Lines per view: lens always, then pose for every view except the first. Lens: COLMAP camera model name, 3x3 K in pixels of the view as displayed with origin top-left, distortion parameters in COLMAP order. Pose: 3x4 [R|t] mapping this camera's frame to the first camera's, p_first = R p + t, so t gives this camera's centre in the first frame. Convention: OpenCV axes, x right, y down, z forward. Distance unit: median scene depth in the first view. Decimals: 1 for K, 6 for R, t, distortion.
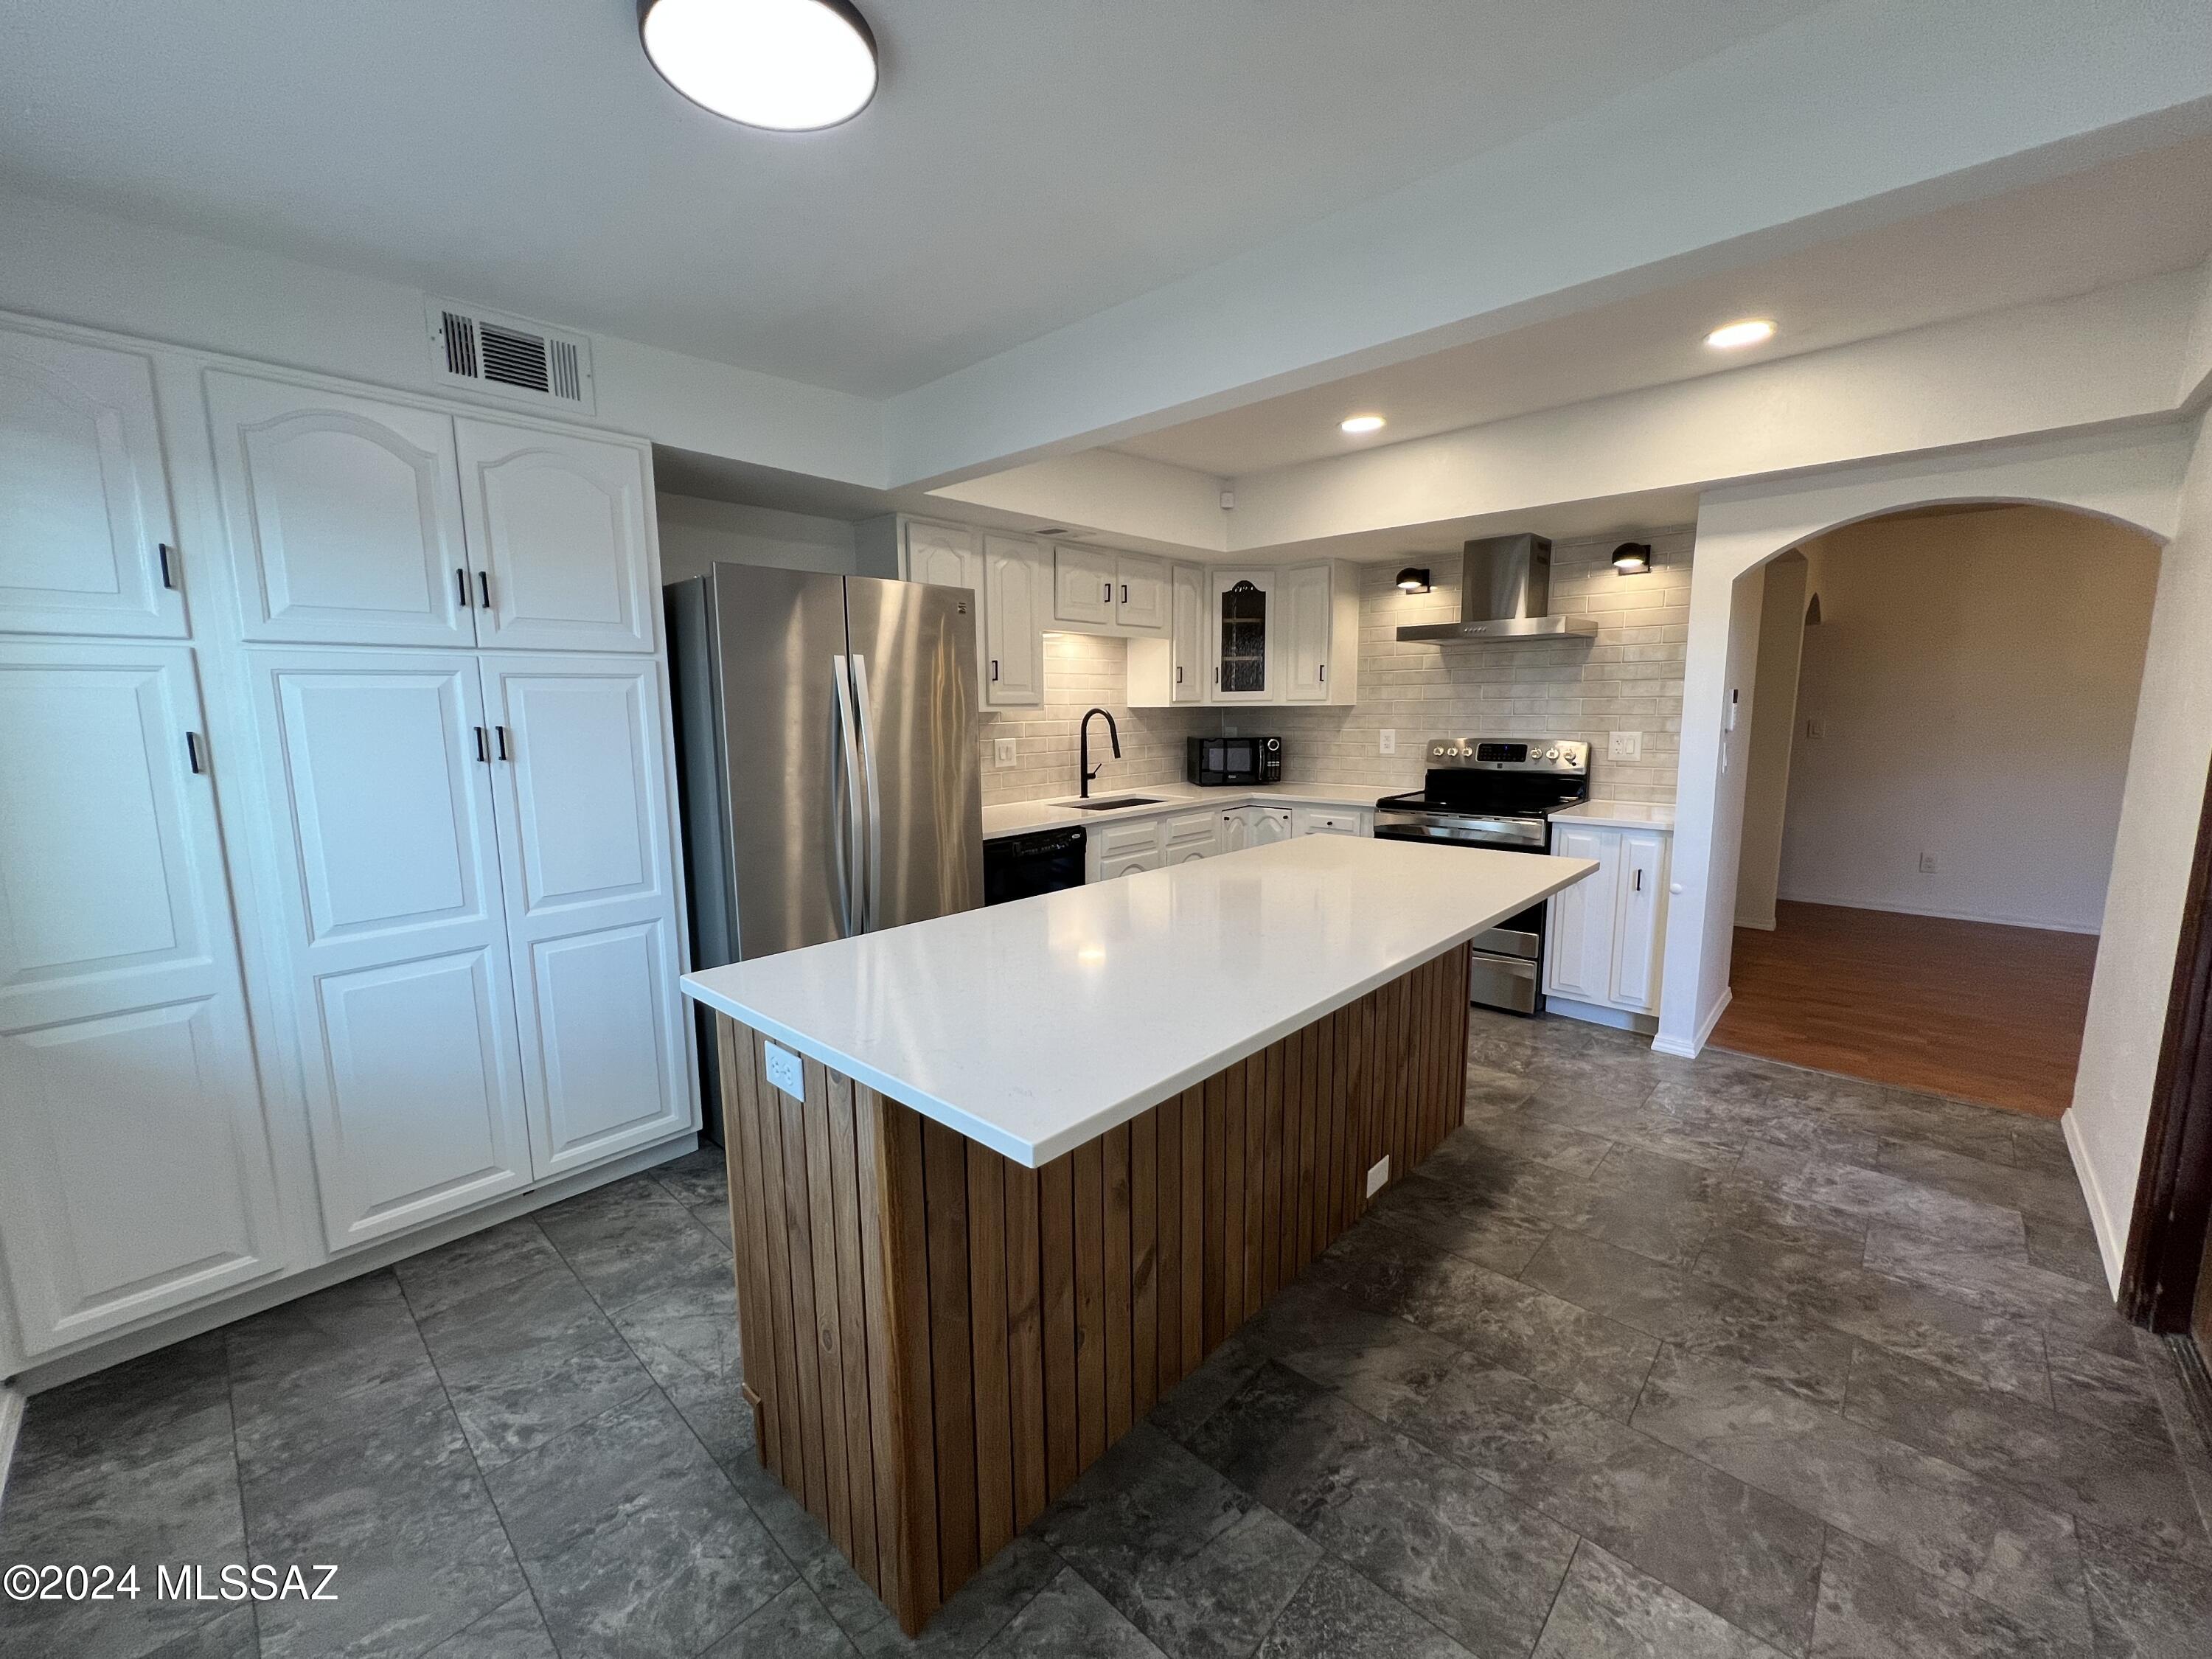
lens RADIAL K [[885.7, 0, 1127.8], [0, 885.7, 813.4], [0, 0, 1]] dist [-0.000358, 0.000038]
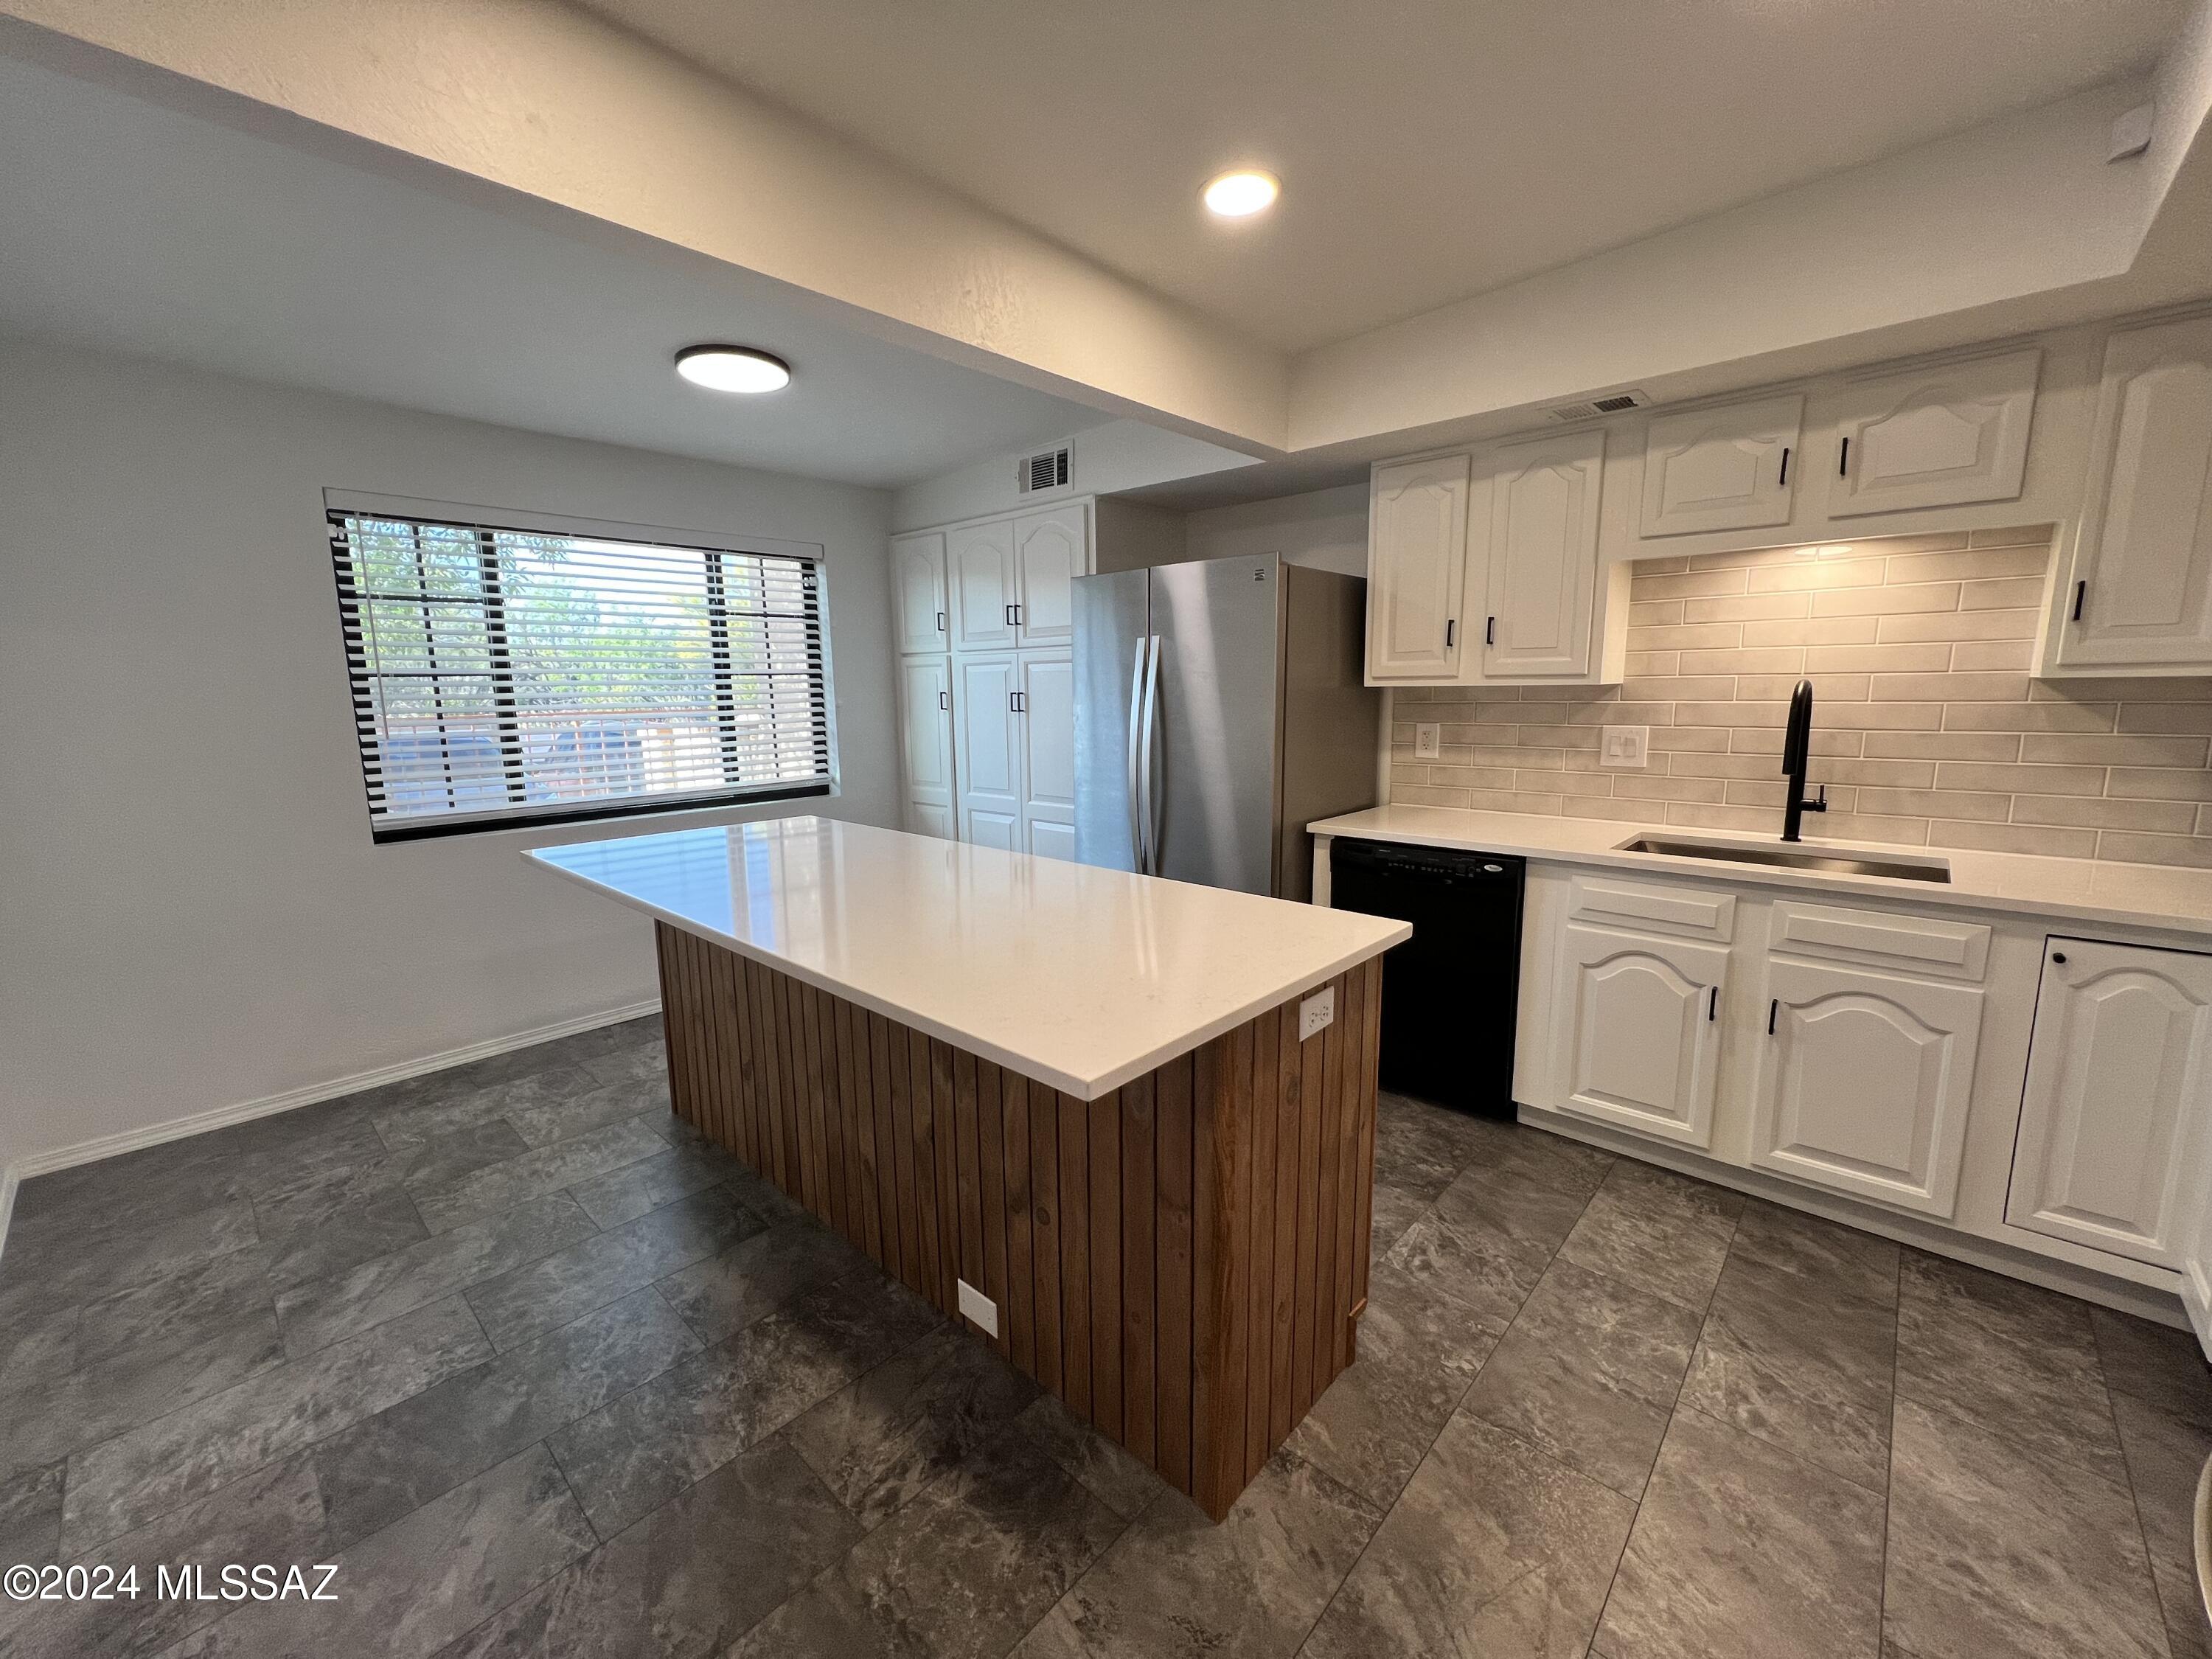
lens RADIAL K [[885.7, 0, 1090.4], [0, 885.7, 827.6], [0, 0, 1]] dist [-0.000358, 0.000038]
pose [[-0.018740, 0.171716, -0.984968, 0.558877], [-0.110022, 0.978804, 0.172735, -0.080844], [0.993752, 0.111606, 0.000549, 0.608954]]
